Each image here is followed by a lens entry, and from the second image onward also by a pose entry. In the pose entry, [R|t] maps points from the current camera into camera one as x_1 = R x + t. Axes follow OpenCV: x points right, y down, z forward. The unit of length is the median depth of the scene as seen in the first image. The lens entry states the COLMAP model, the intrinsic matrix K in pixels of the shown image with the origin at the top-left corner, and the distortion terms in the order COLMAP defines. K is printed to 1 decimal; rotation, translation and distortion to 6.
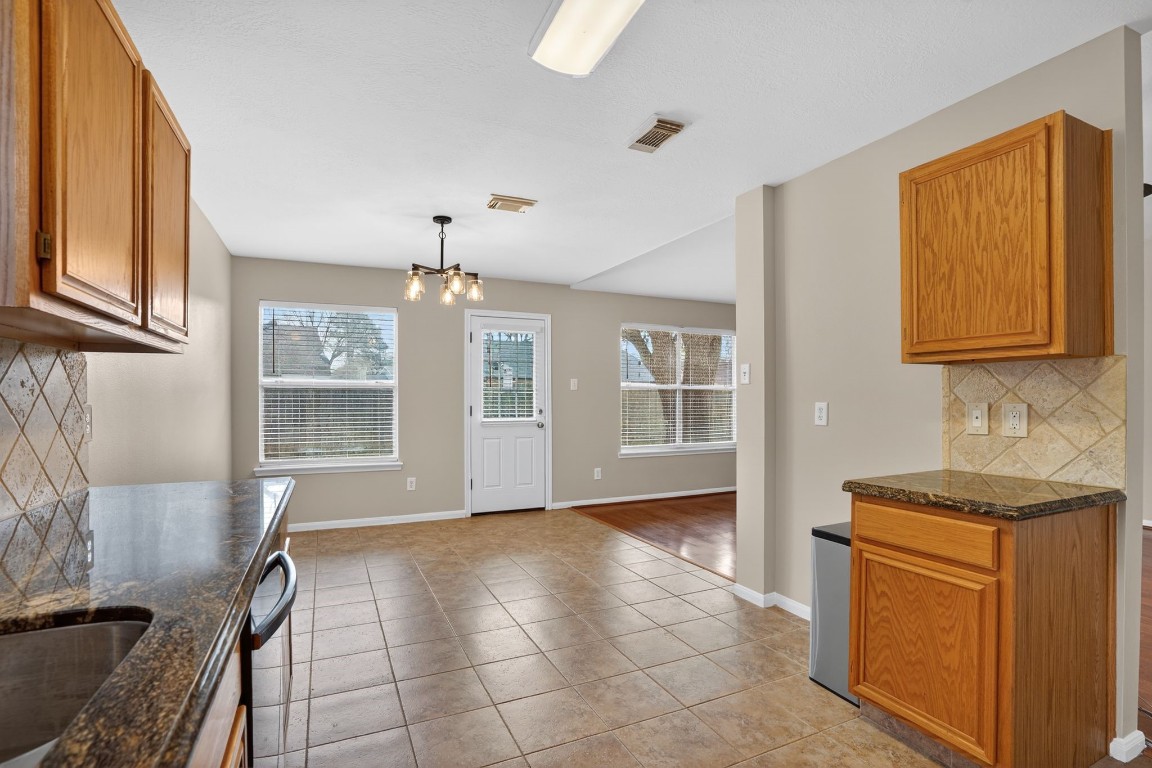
lens RADIAL K [[536.9, 0, 567.0], [0, 536.9, 394.6], [0, 0, 1]] dist [-0.049003, 0.012899]
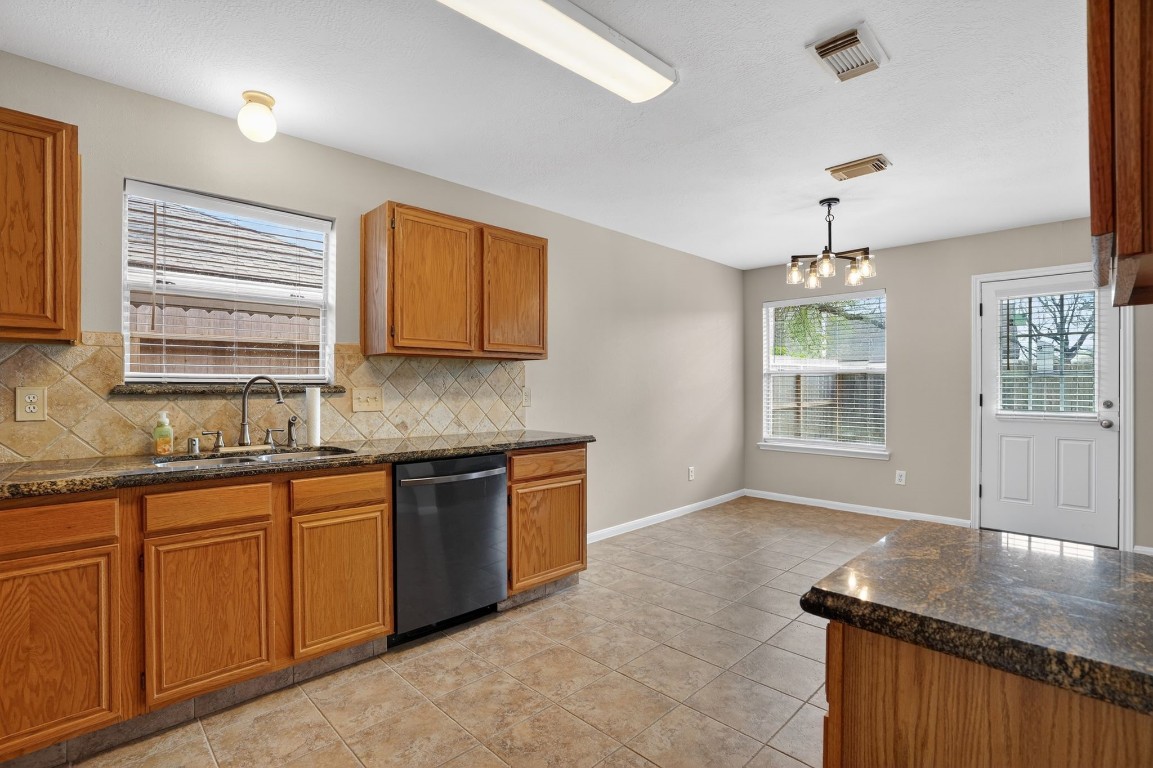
lens RADIAL K [[537.4, 0, 583.3], [0, 537.4, 383.9], [0, 0, 1]] dist [-0.049003, 0.012899]
pose [[0.356875, 0.000677, -0.934152, 0.397933], [0.006089, 0.999977, 0.003051, -0.000326], [0.934132, -0.006777, 0.356862, 0.179725]]
